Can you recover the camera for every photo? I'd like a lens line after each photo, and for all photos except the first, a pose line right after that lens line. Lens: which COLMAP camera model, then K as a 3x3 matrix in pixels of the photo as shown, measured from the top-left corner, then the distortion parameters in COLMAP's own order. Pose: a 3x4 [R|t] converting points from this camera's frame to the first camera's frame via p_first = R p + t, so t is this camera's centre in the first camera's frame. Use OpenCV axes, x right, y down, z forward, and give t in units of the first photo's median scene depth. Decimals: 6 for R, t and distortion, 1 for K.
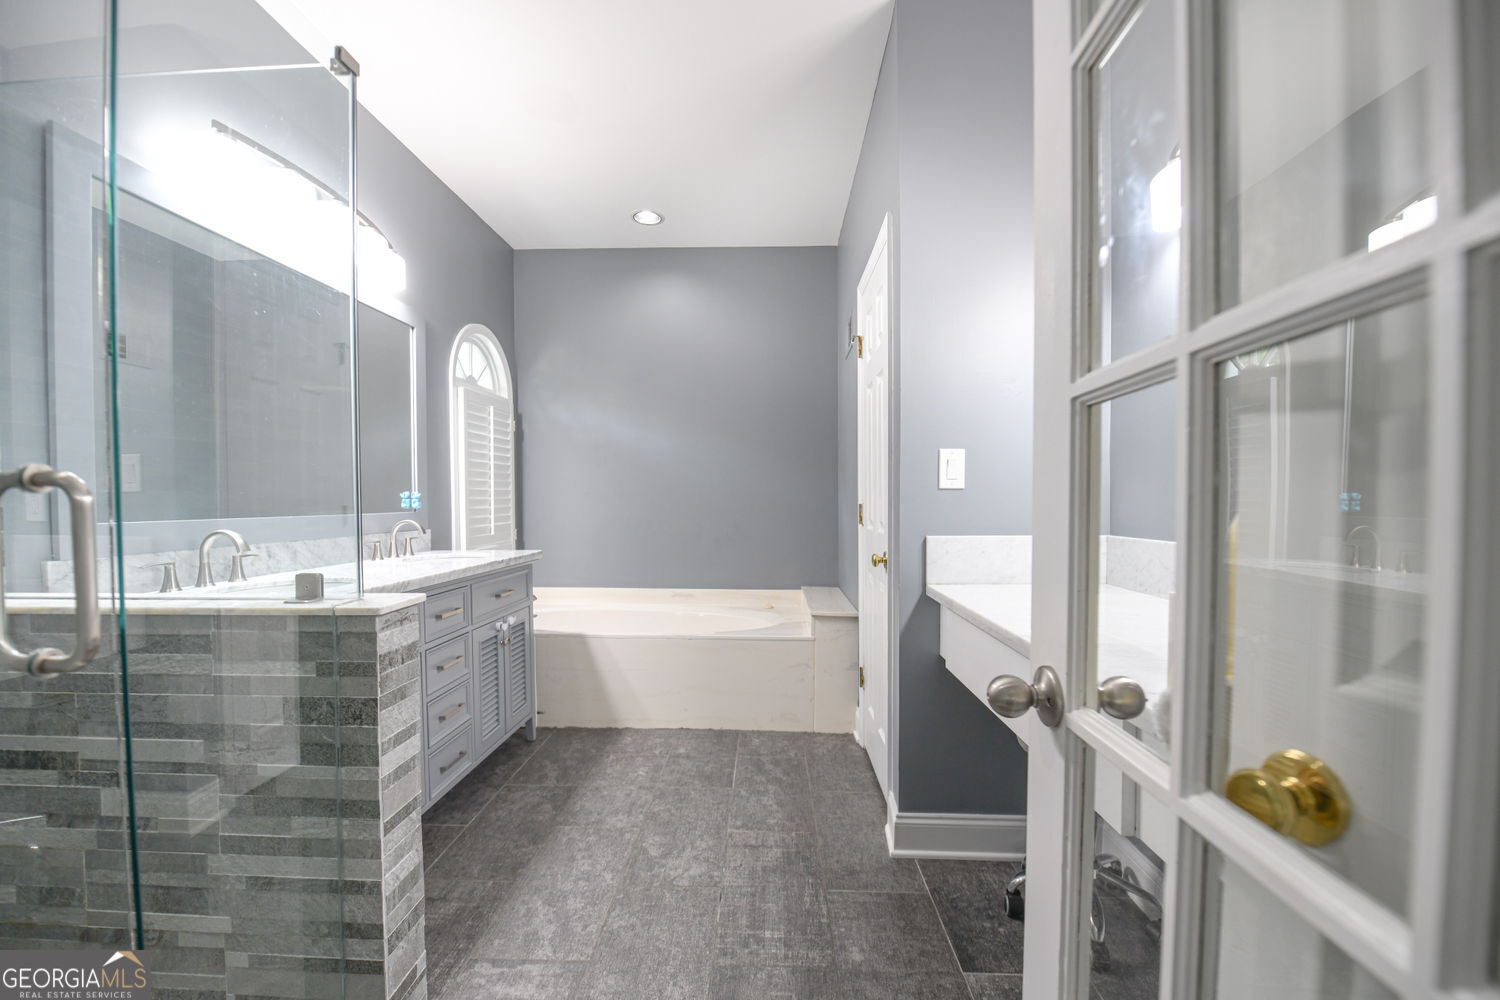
lens RADIAL K [[605.3, 0, 755.4], [0, 605.3, 509.2], [0, 0, 1]] dist [-0.022483, -0.000643]
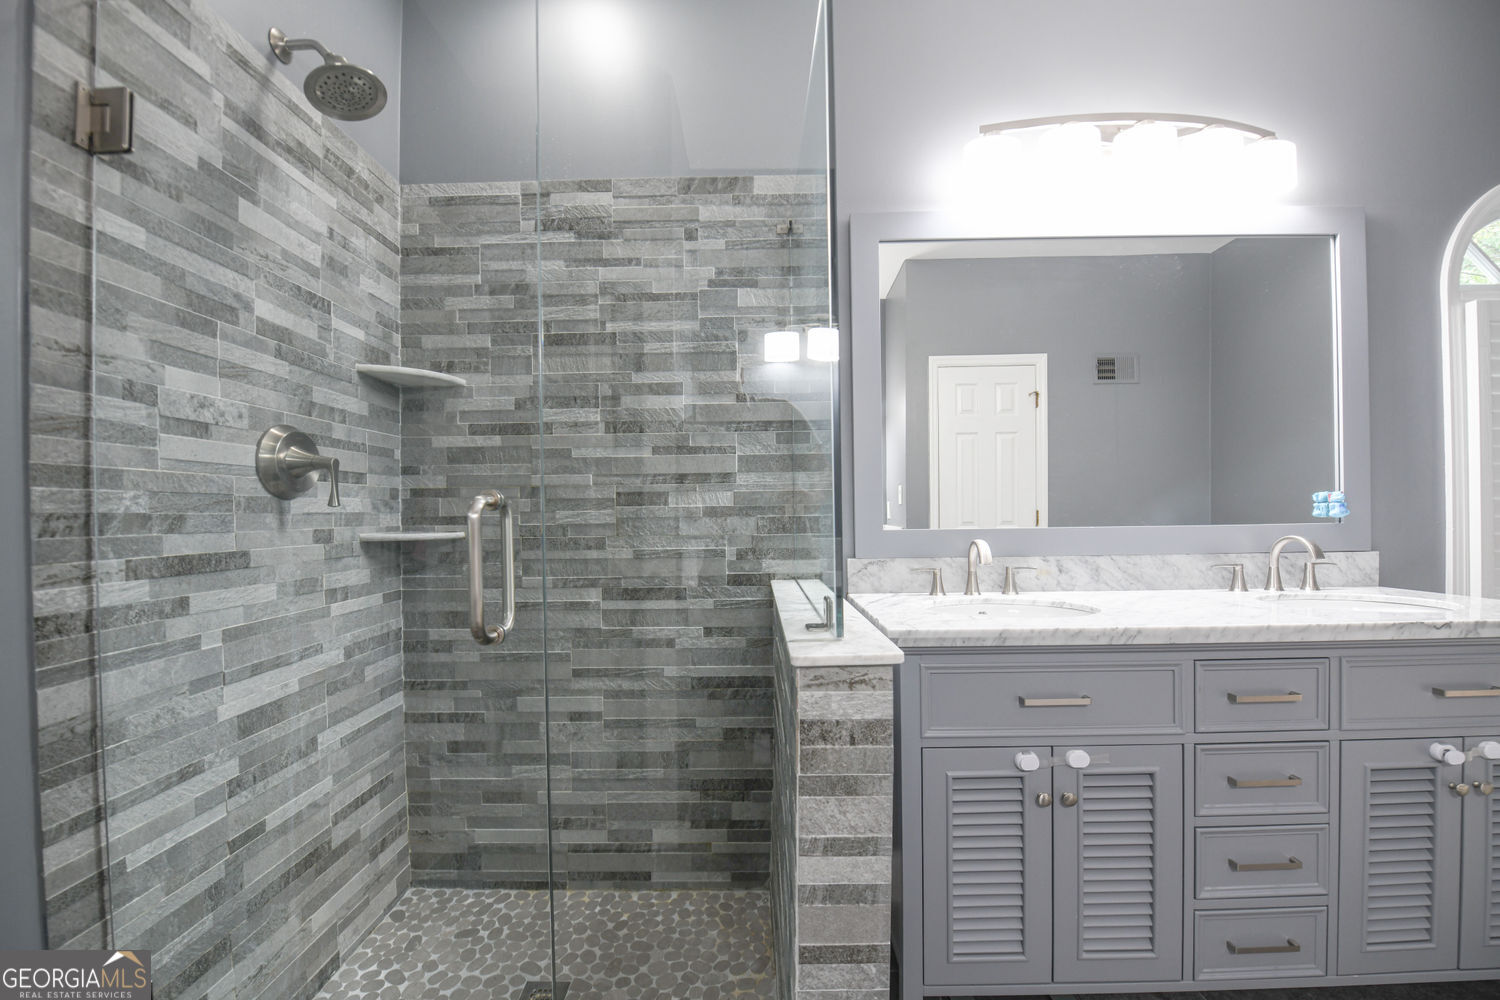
lens RADIAL K [[605.3, 0, 748.4], [0, 605.3, 507.8], [0, 0, 1]] dist [-0.022483, -0.000643]
pose [[0.020830, -0.003324, -0.999778, 0.066825], [-0.003538, 0.999988, -0.003399, -0.009705], [0.999777, 0.003608, 0.020818, 0.494749]]
